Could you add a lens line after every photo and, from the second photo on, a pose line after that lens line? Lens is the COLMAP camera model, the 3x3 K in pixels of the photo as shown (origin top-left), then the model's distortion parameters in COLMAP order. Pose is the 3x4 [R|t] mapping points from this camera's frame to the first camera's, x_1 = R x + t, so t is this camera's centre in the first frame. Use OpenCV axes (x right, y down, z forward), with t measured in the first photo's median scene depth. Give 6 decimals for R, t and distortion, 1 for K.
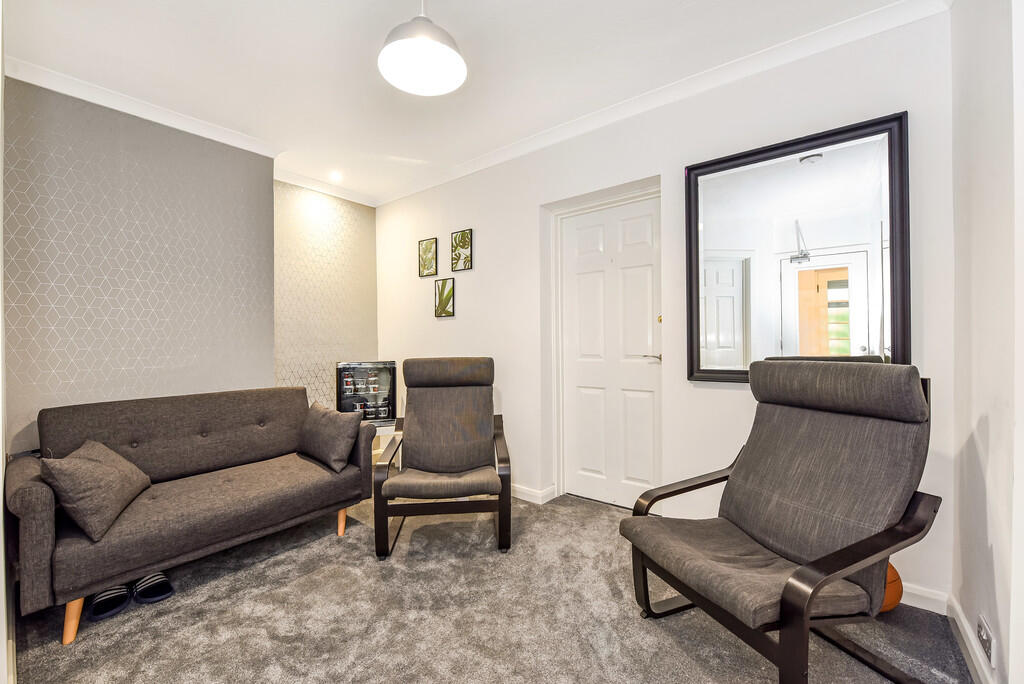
lens RADIAL K [[425.2, 0, 486.8], [0, 425.2, 337.4], [0, 0, 1]] dist [-0.001734, -0.000665]
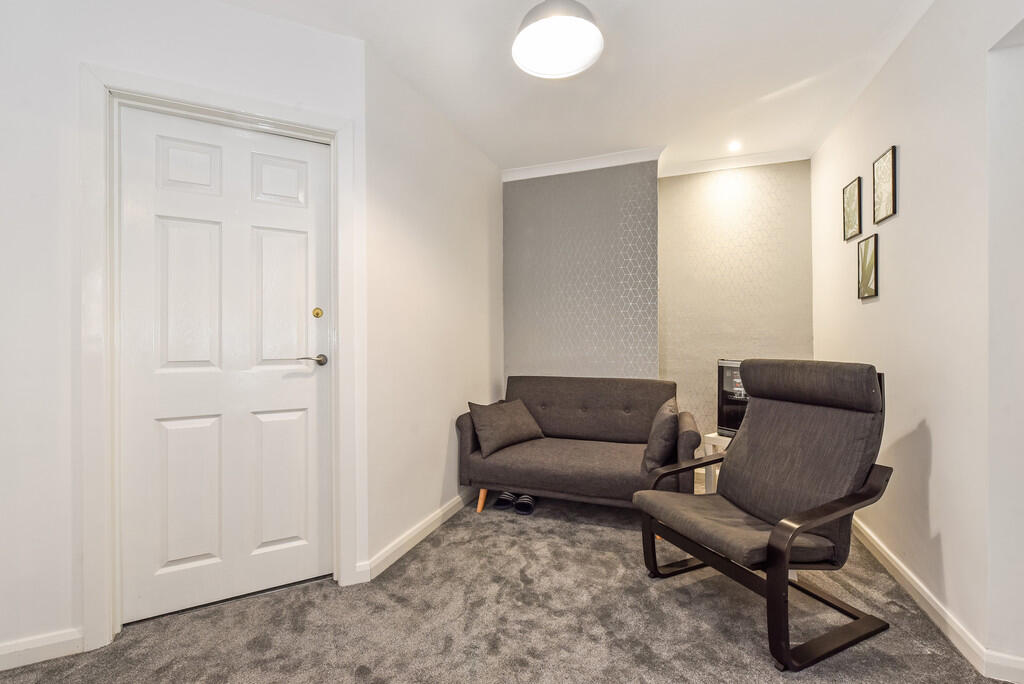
lens RADIAL K [[436.4, 0, 512.0], [0, 436.4, 342.0], [0, 0, 1]] dist [0.001949, 0.000116]
pose [[0.326520, 0.018555, -0.945008, 0.559816], [0.008570, 0.999708, 0.022591, -0.002236], [0.945152, -0.015475, 0.326265, 0.447285]]
